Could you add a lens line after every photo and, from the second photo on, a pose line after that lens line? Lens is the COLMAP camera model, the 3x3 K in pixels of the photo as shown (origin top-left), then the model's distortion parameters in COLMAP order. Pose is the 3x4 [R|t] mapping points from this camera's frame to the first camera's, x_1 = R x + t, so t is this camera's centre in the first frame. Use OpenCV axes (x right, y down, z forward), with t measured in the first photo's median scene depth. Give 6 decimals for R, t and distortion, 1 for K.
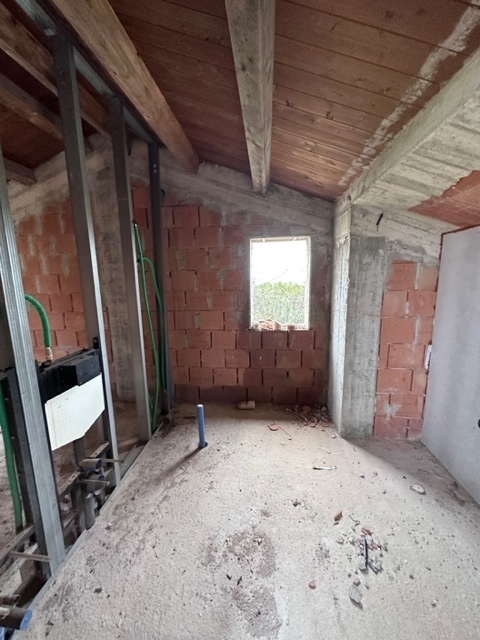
lens RADIAL K [[253.8, 0, 239.5], [0, 253.8, 320.2], [0, 0, 1]] dist [-0.001679, 0.000182]
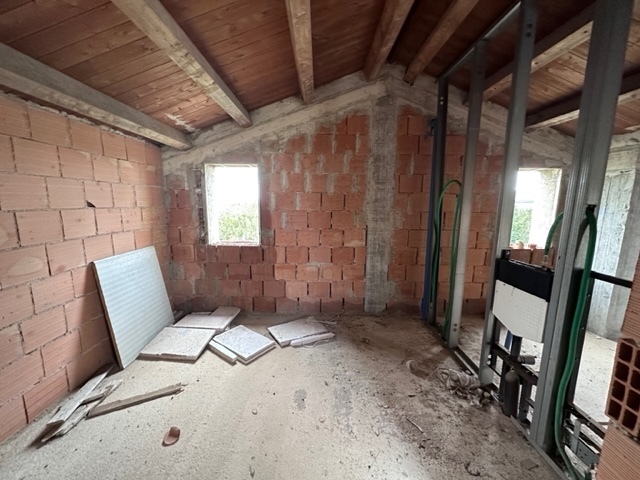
lens RADIAL K [[253.8, 0, 320.3], [0, 253.8, 239.4], [0, 0, 1]] dist [-0.001679, 0.000182]
pose [[0.992259, 0.015881, 0.123168, -0.883773], [-0.013641, 0.999726, -0.019007, 0.031175], [-0.123436, 0.017180, 0.992204, -0.017635]]
